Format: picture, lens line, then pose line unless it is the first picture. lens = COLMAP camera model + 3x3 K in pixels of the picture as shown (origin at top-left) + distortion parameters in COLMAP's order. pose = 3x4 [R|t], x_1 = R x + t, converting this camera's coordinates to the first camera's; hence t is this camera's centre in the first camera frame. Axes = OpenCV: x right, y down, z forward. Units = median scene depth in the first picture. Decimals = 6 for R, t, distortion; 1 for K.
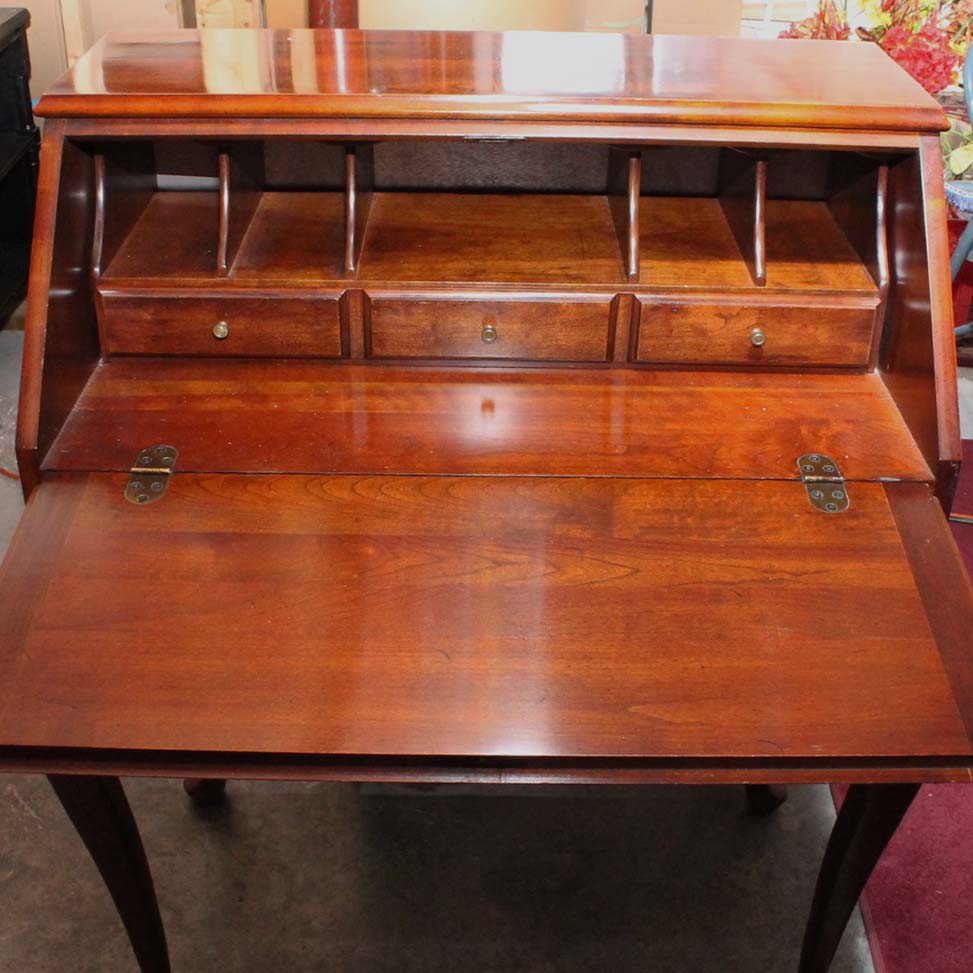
lens RADIAL K [[1237.0, 0, 488.7], [0, 1237.0, 433.0], [0, 0, 1]] dist [-0.163776, -0.014836]
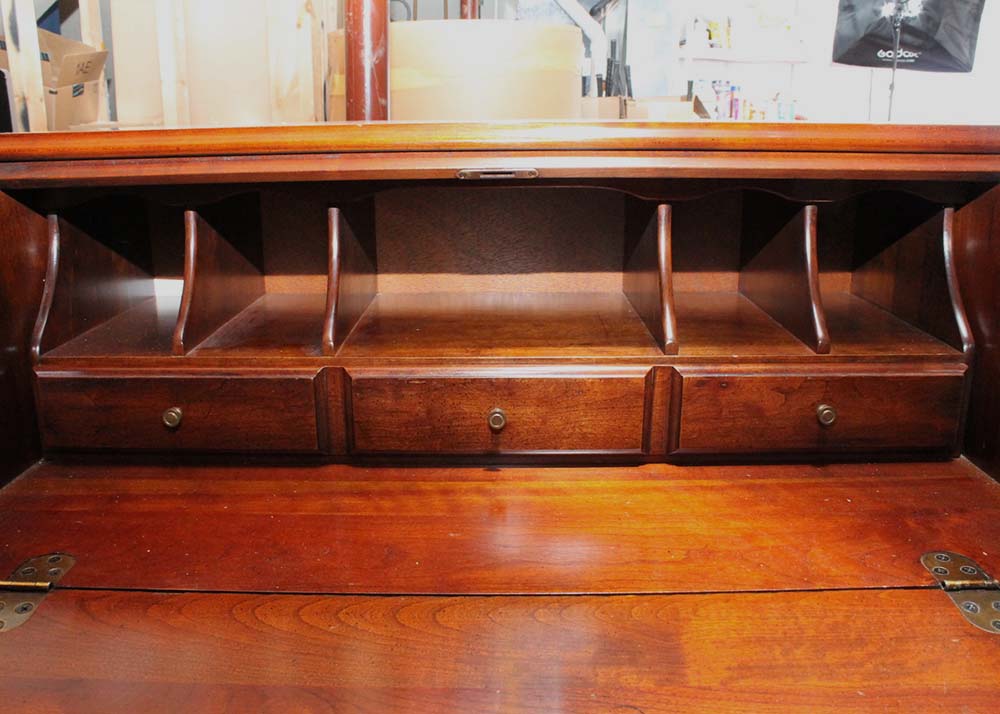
lens RADIAL K [[848.8, 0, 486.6], [0, 848.8, 356.9], [0, 0, 1]] dist [-0.160878, 0.097868]
pose [[0.999366, -0.021396, -0.028461, 0.010140], [0.013311, 0.965868, -0.258692, 0.024280], [0.033024, 0.258149, 0.965540, 0.454524]]
